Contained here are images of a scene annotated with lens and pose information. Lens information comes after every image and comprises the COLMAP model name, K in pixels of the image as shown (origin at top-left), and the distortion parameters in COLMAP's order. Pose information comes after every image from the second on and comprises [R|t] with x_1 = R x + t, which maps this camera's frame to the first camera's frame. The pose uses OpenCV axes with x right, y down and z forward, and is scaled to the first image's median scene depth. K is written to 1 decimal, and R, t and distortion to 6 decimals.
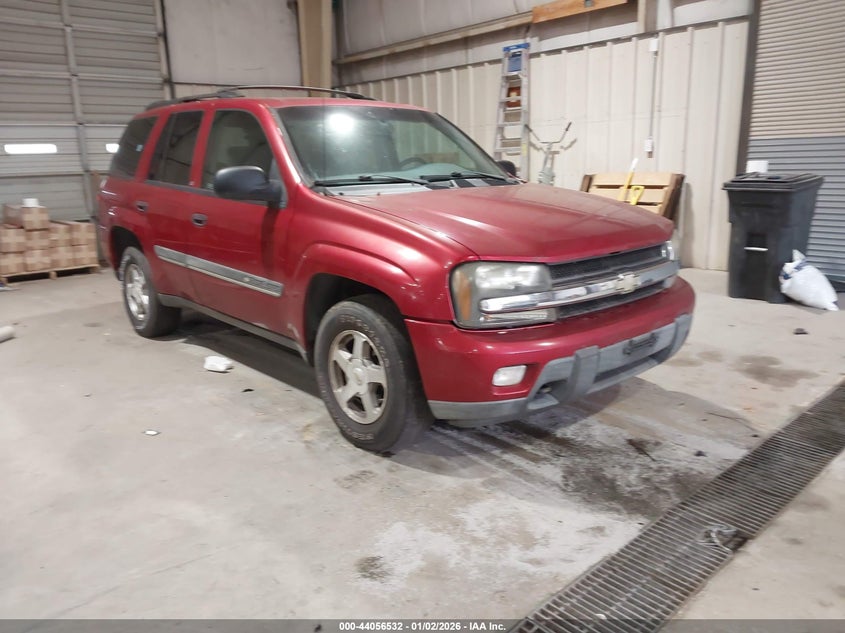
lens RADIAL K [[661.0, 0, 420.1], [0, 661.0, 317.5], [0, 0, 1]] dist [0.006206, -0.002367]
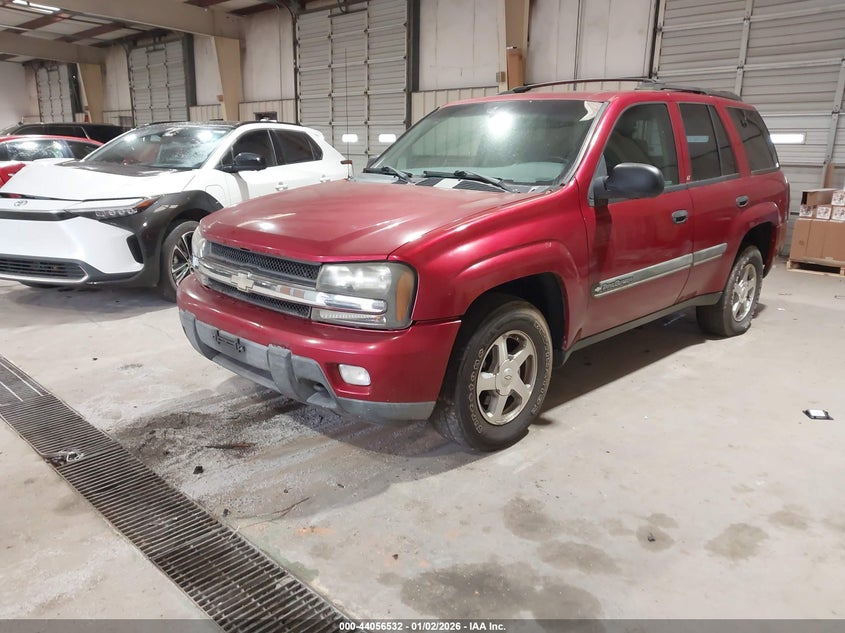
lens RADIAL K [[661.0, 0, 420.1], [0, 661.0, 317.5], [0, 0, 1]] dist [0.006206, -0.002367]
pose [[0.062473, 0.274670, -0.959507, 1.216629], [-0.254855, 0.933903, 0.250747, -0.299376], [0.964959, 0.228870, 0.128345, 1.062925]]
